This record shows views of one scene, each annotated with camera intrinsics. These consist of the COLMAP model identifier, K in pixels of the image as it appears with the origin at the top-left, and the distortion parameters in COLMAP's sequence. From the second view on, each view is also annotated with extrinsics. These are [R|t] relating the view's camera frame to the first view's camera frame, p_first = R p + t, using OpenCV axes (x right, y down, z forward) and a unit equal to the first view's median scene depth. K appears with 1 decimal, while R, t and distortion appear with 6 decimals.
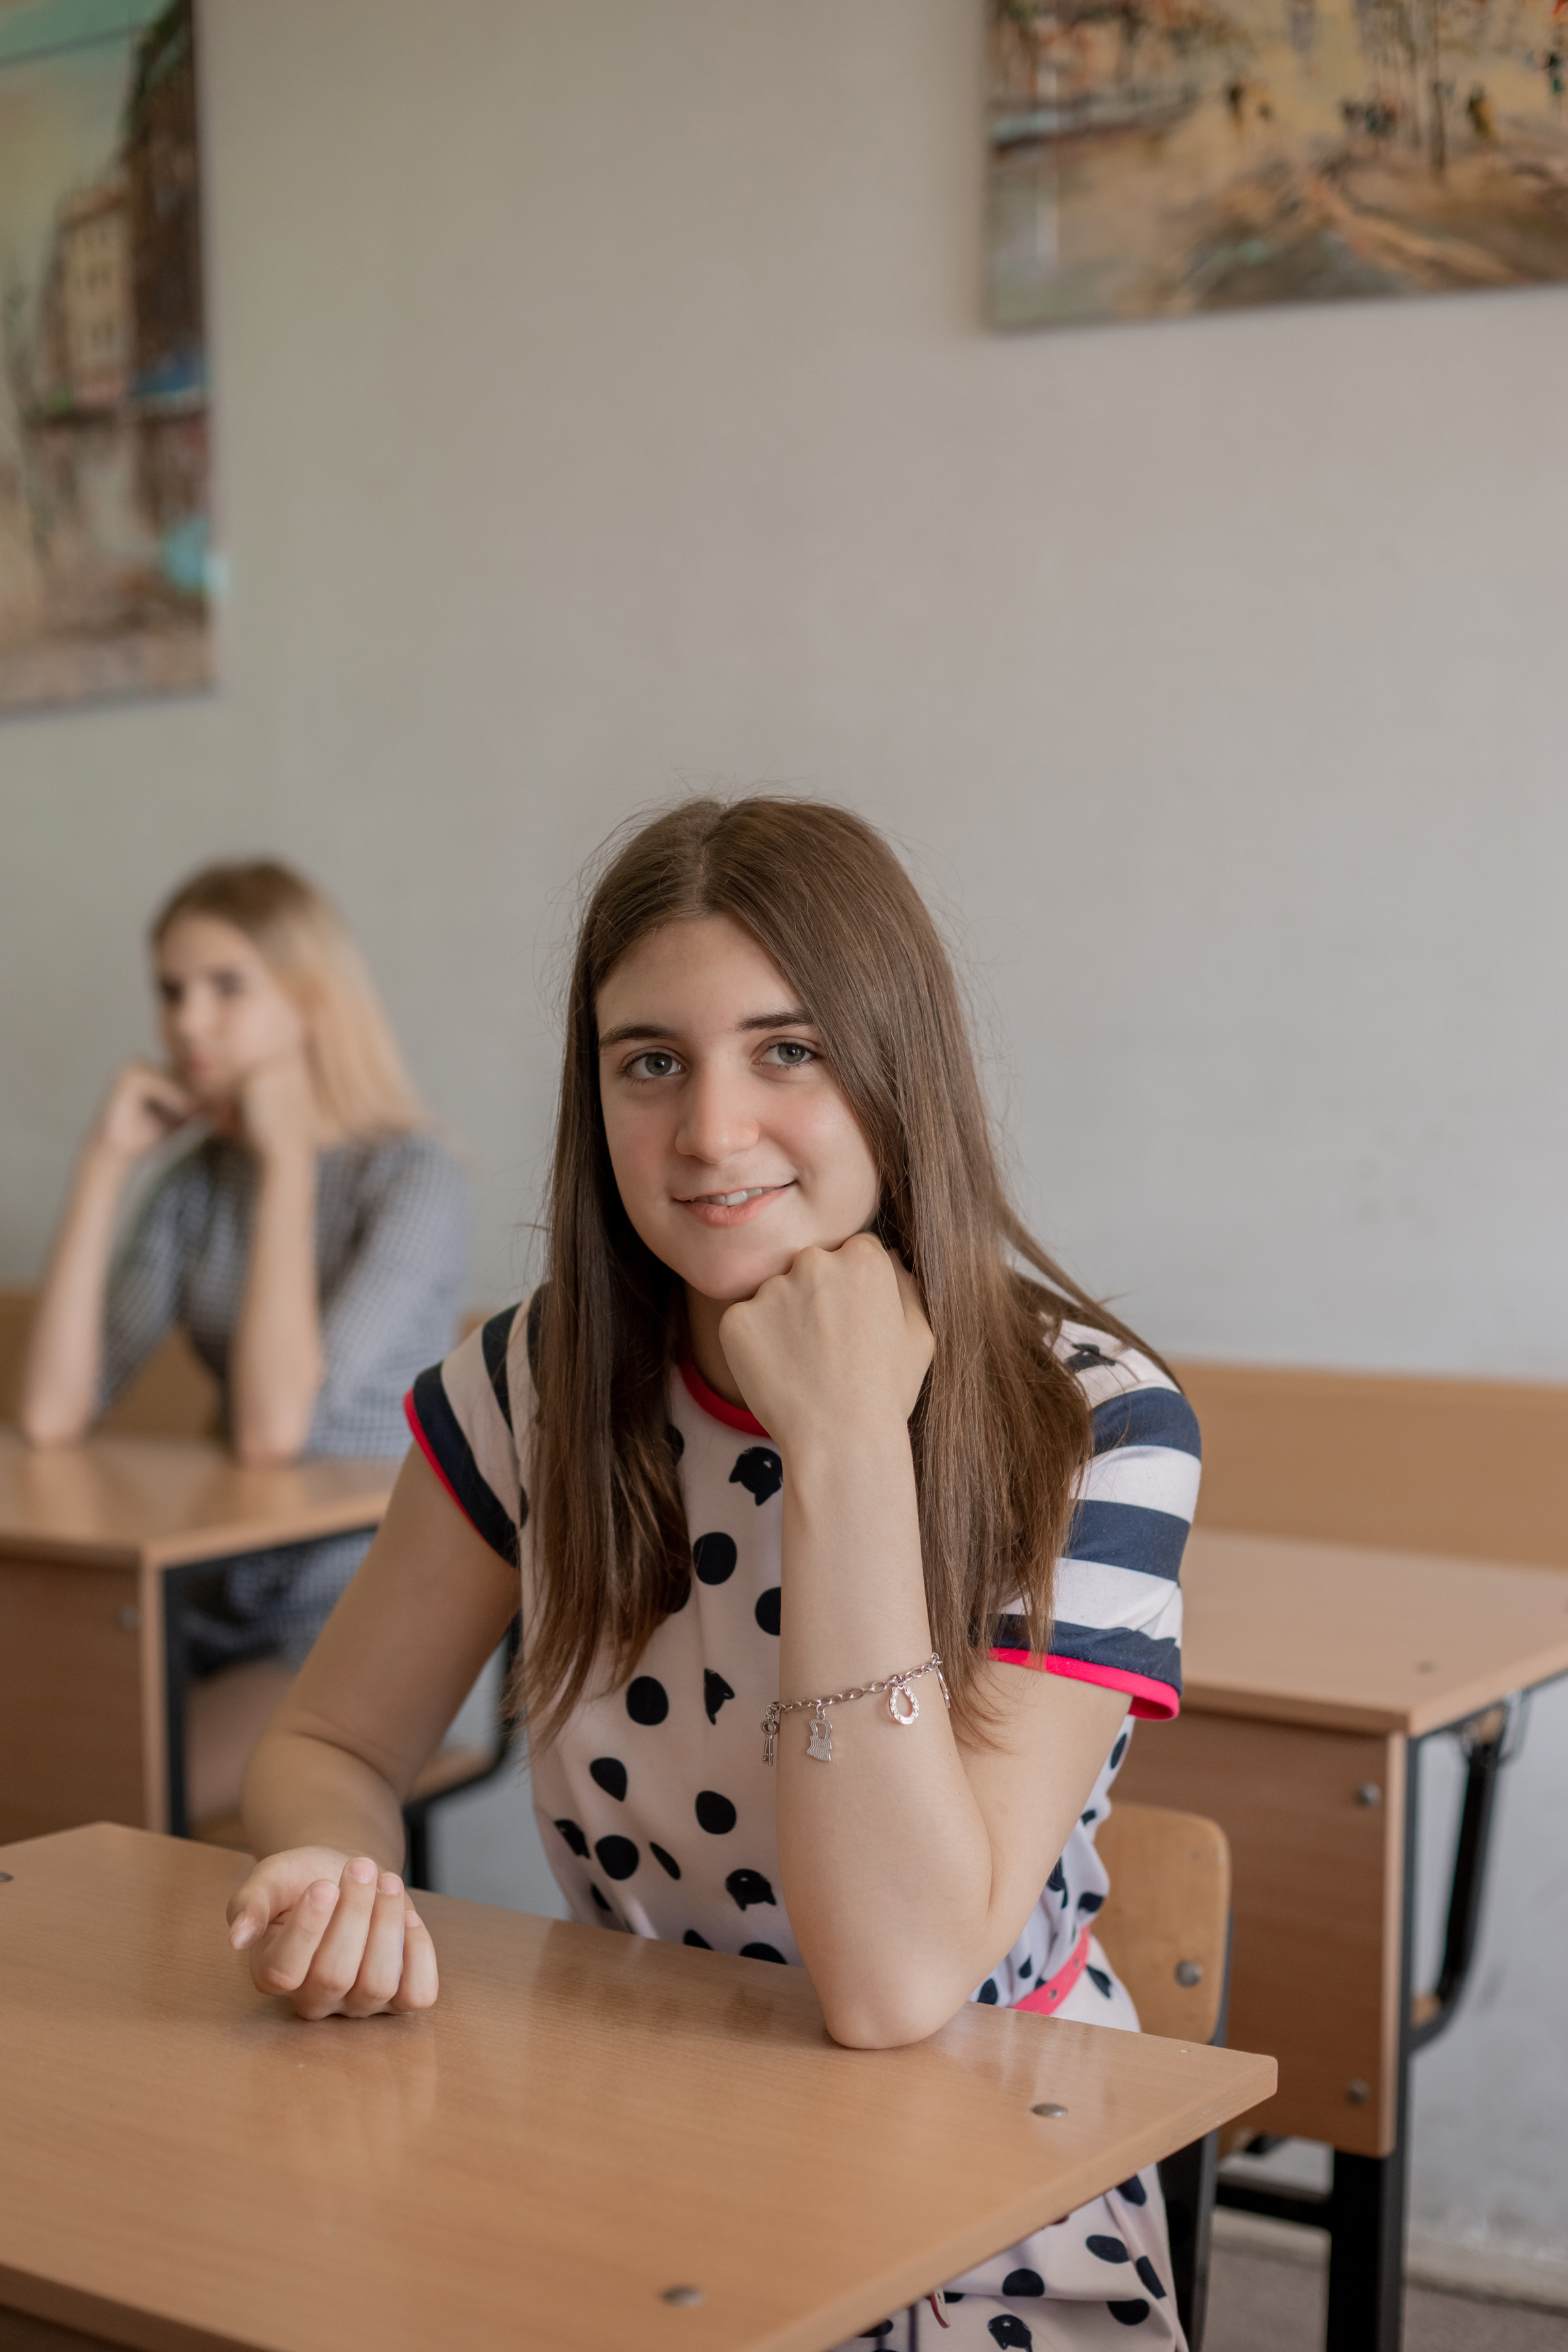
lens RADIAL K [[3451.4, 0, 807.7], [0, 3451.4, 1210.9], [0, 0, 1]] dist [-0.138155, 0.000000]
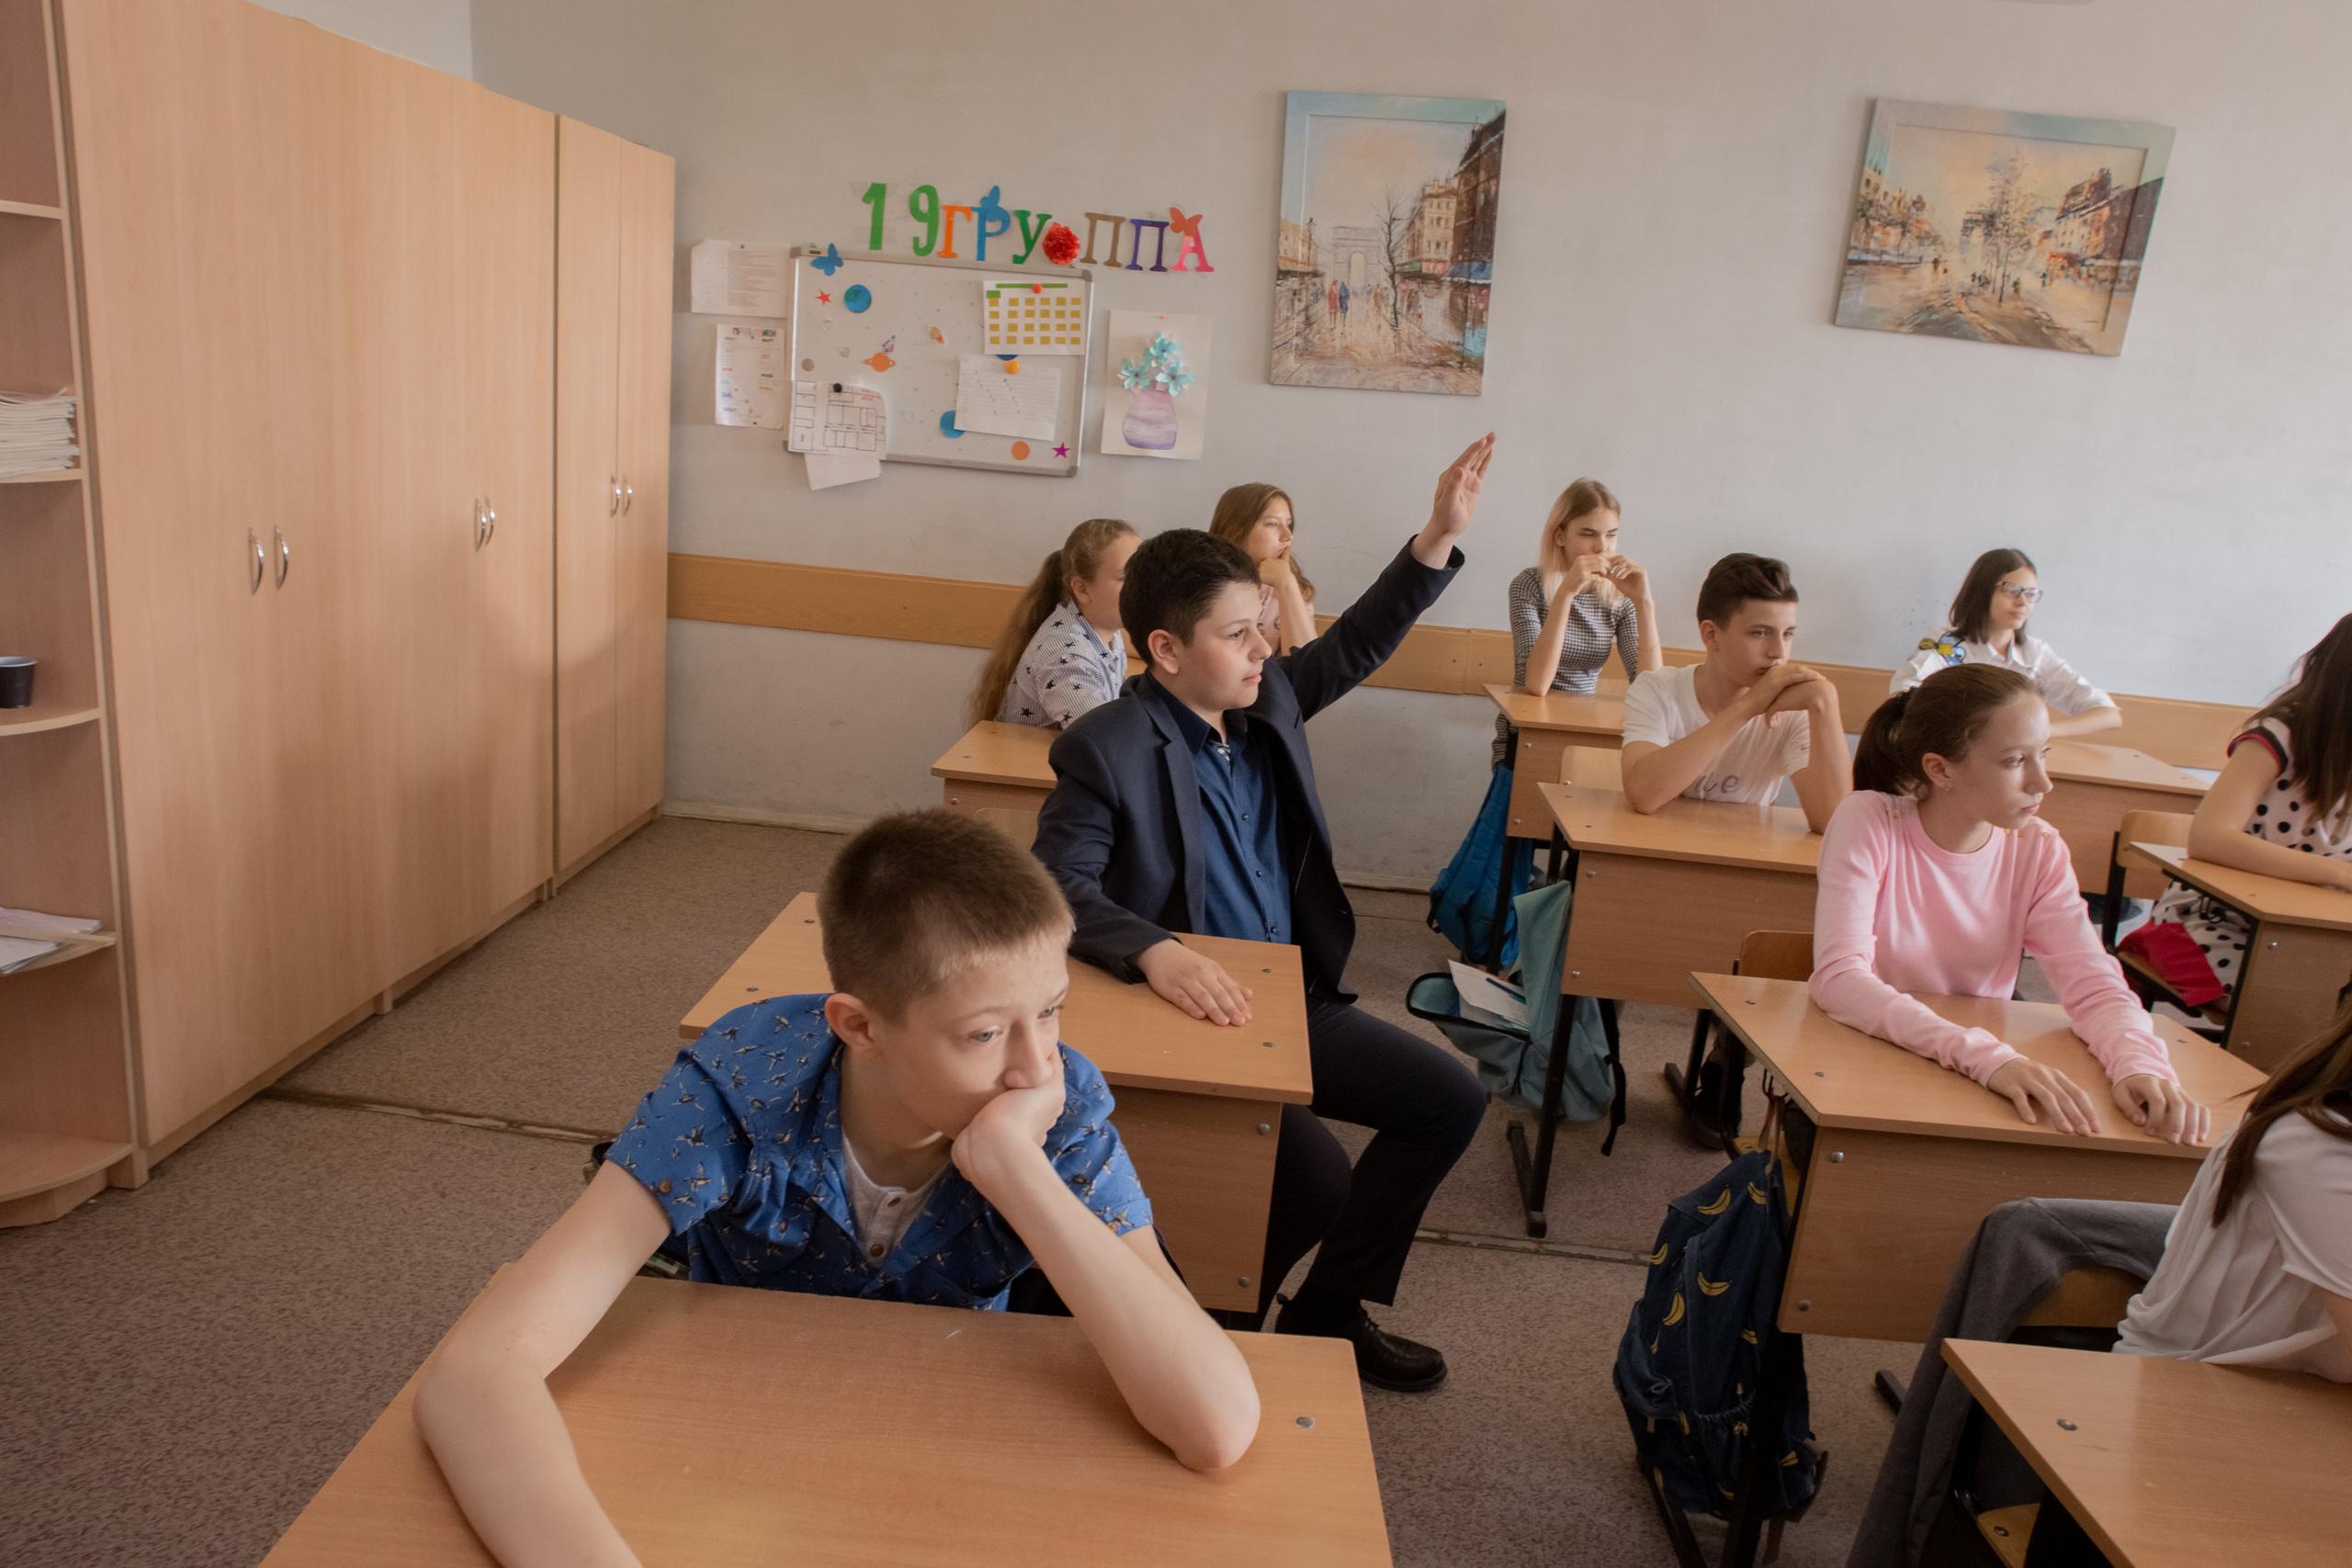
lens RADIAL K [[1628.4, 0, 1171.9], [0, 1628.4, 781.1], [0, 0, 1]] dist [-0.091753, 0.086274]
pose [[0.882770, -0.039062, 0.468178, -1.141073], [-0.054127, 0.981445, 0.183944, -0.091944], [-0.466677, -0.187721, 0.864276, -0.016000]]
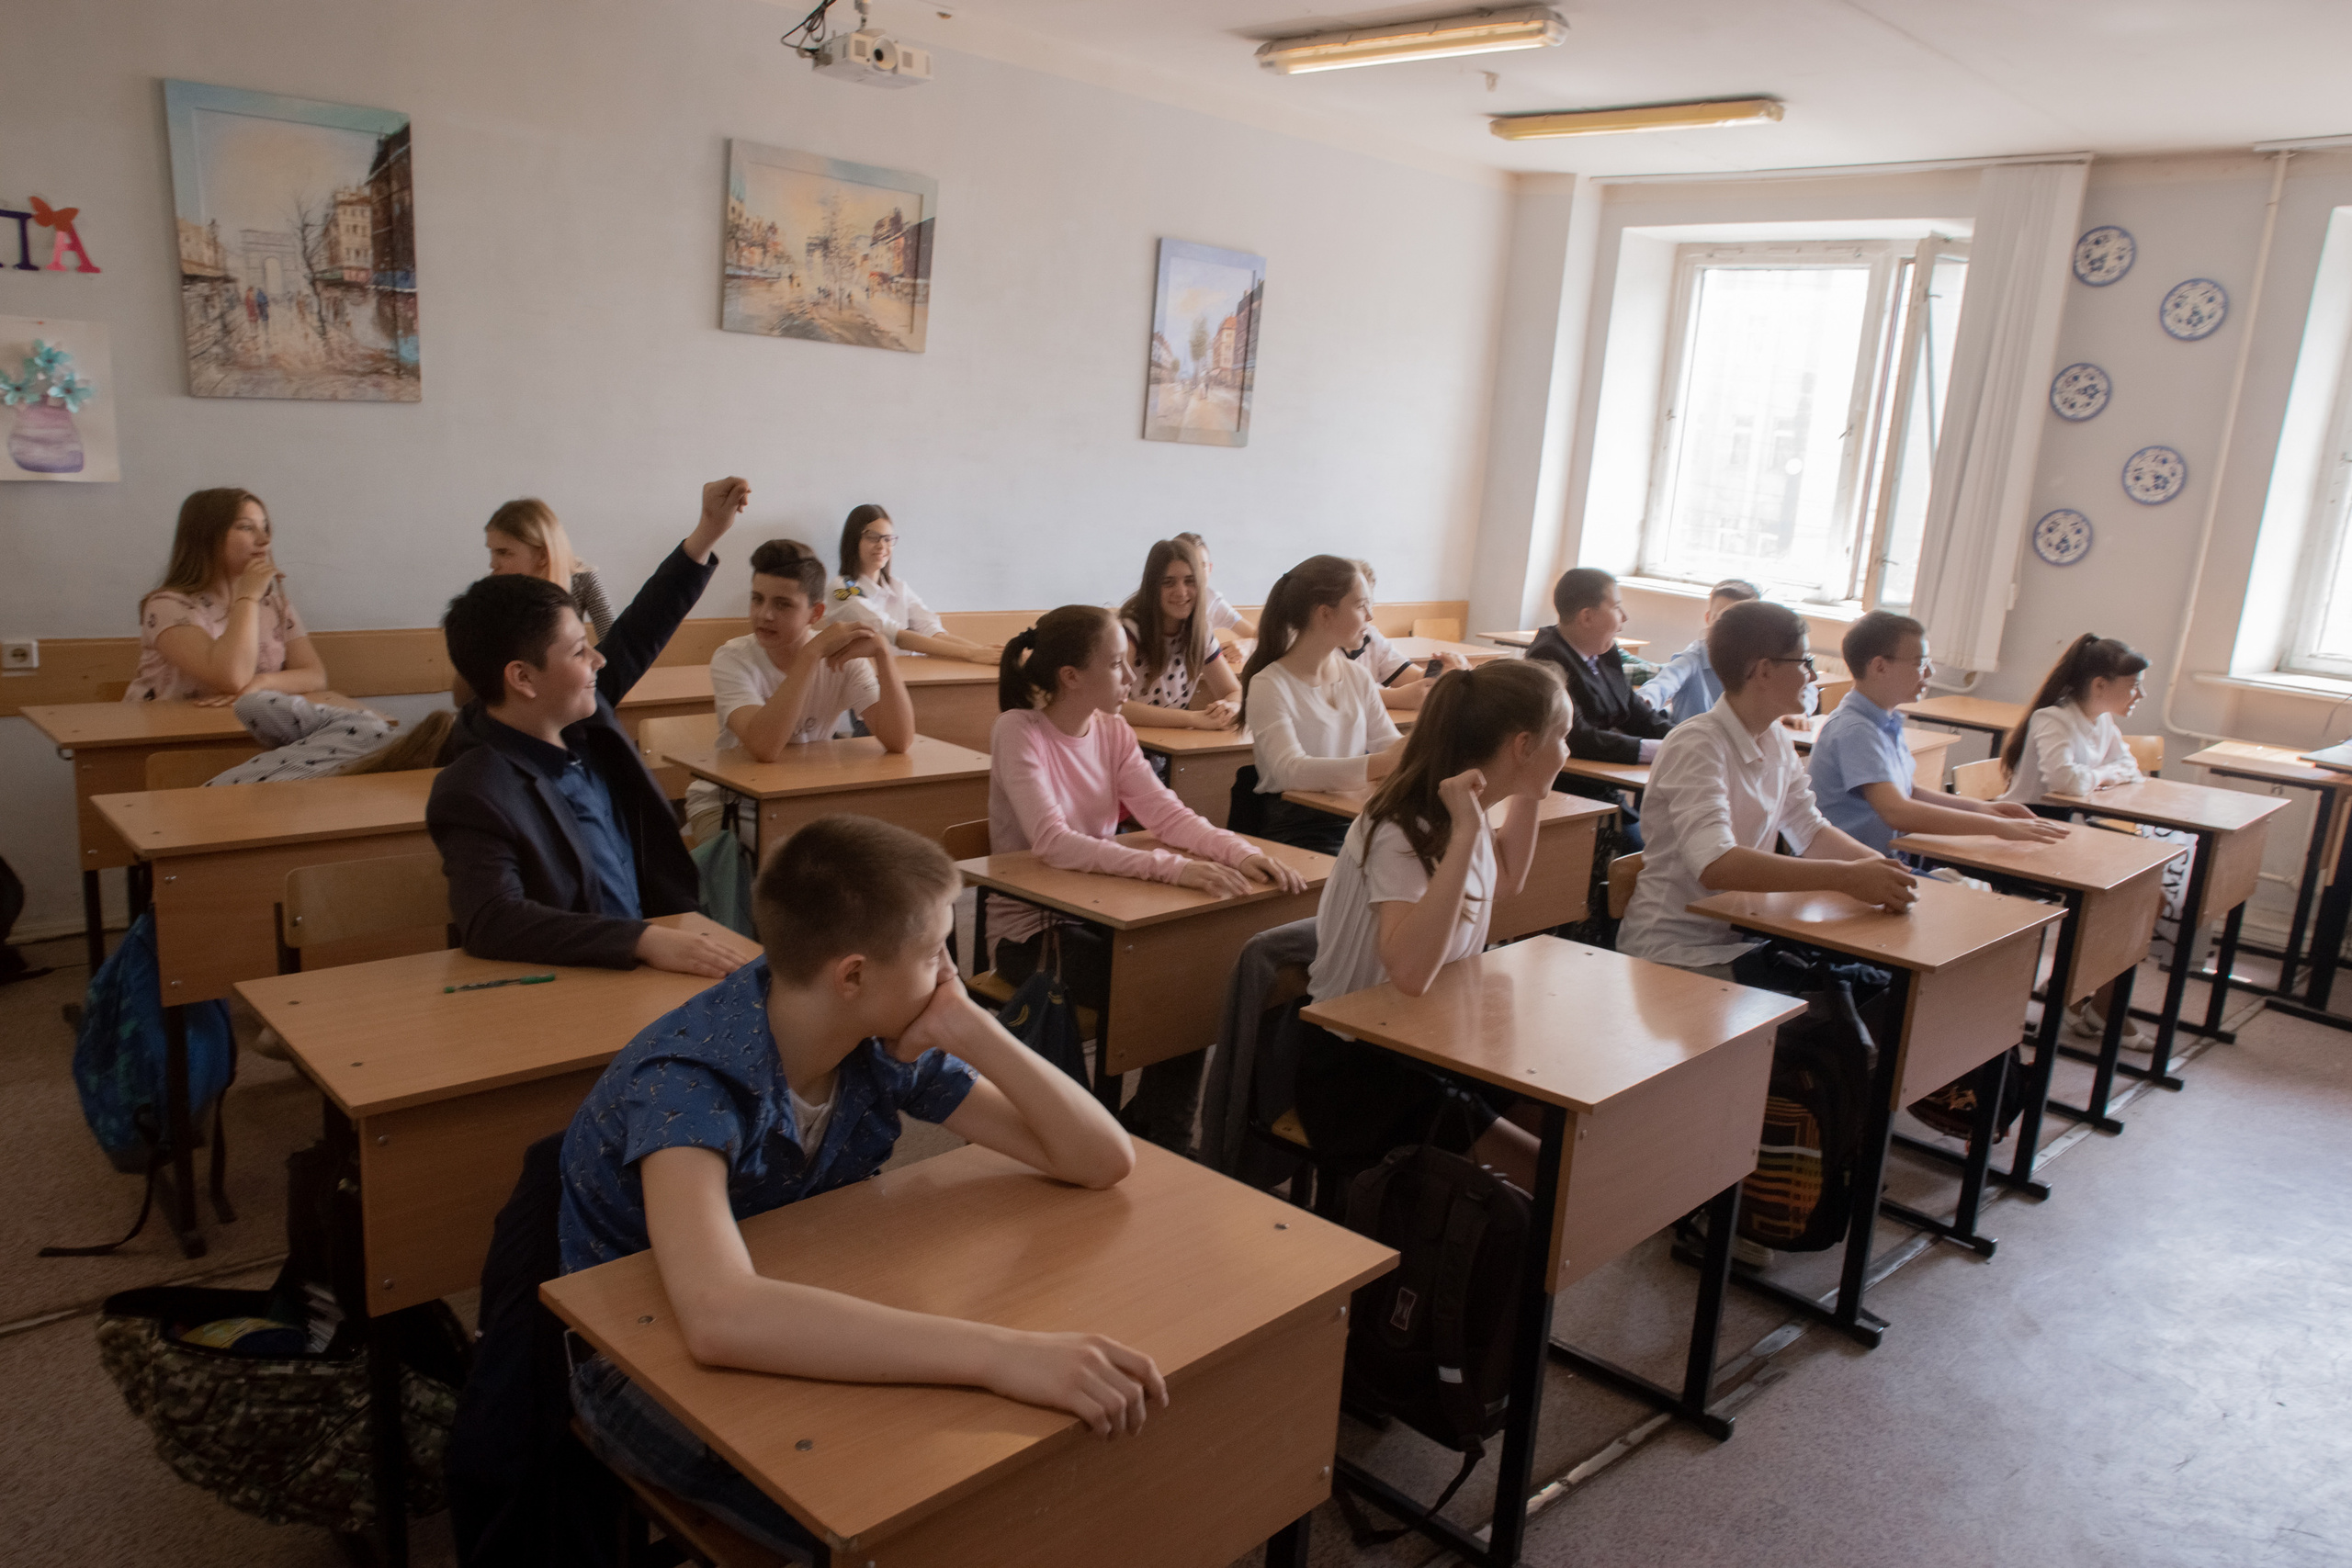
lens RADIAL K [[1628.4, 0, 1167.4], [0, 1628.4, 771.8], [0, 0, 1]] dist [-0.091753, 0.086274]
pose [[0.270053, -0.181132, 0.945655, -1.474956], [-0.011274, 0.981484, 0.191214, -0.134177], [-0.962780, -0.062299, 0.263010, 0.100592]]
